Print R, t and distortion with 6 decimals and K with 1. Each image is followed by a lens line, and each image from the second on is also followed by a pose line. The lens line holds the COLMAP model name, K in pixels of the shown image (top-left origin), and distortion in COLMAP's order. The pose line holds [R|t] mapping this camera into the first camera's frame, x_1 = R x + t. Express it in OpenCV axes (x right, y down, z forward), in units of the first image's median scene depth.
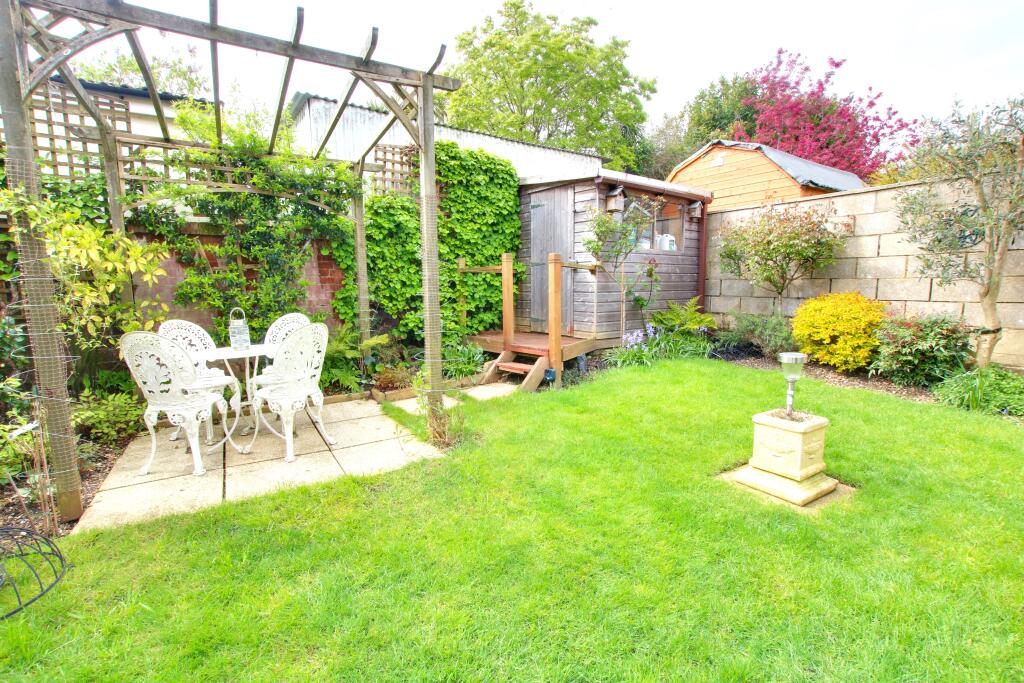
lens RADIAL K [[473.7, 0, 513.5], [0, 473.7, 343.1], [0, 0, 1]] dist [-0.001502, -0.000092]
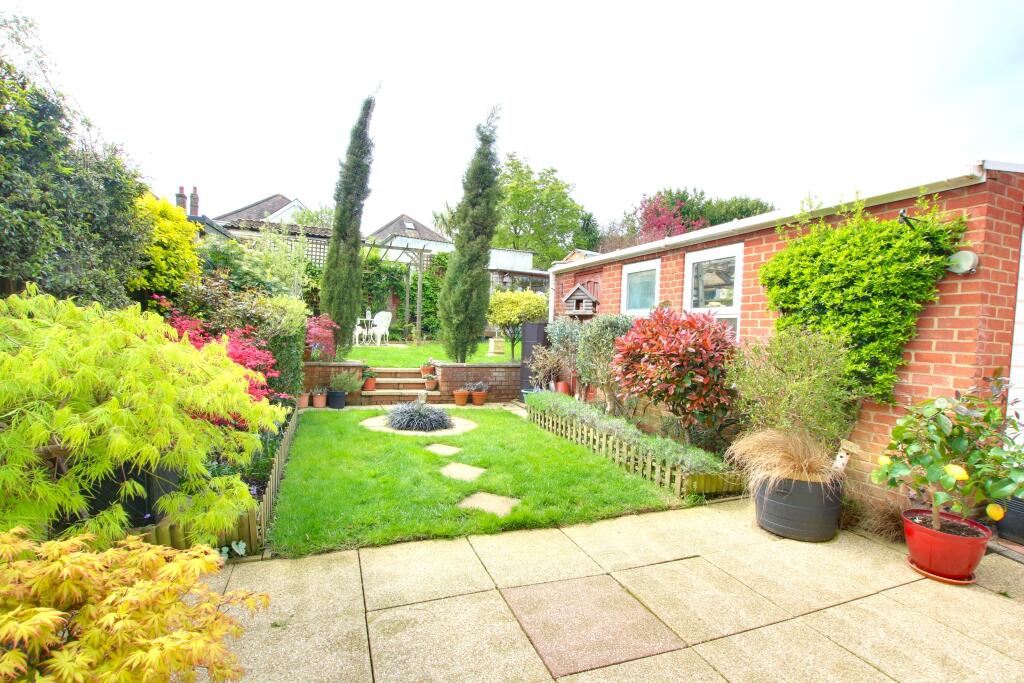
lens RADIAL K [[473.7, 0, 513.1], [0, 473.7, 341.0], [0, 0, 1]] dist [-0.001502, -0.000092]
pose [[0.986699, 0.058072, -0.151829, 0.741276], [-0.072150, 0.993423, -0.088914, 0.290864], [0.145667, 0.098686, 0.984399, -1.651191]]
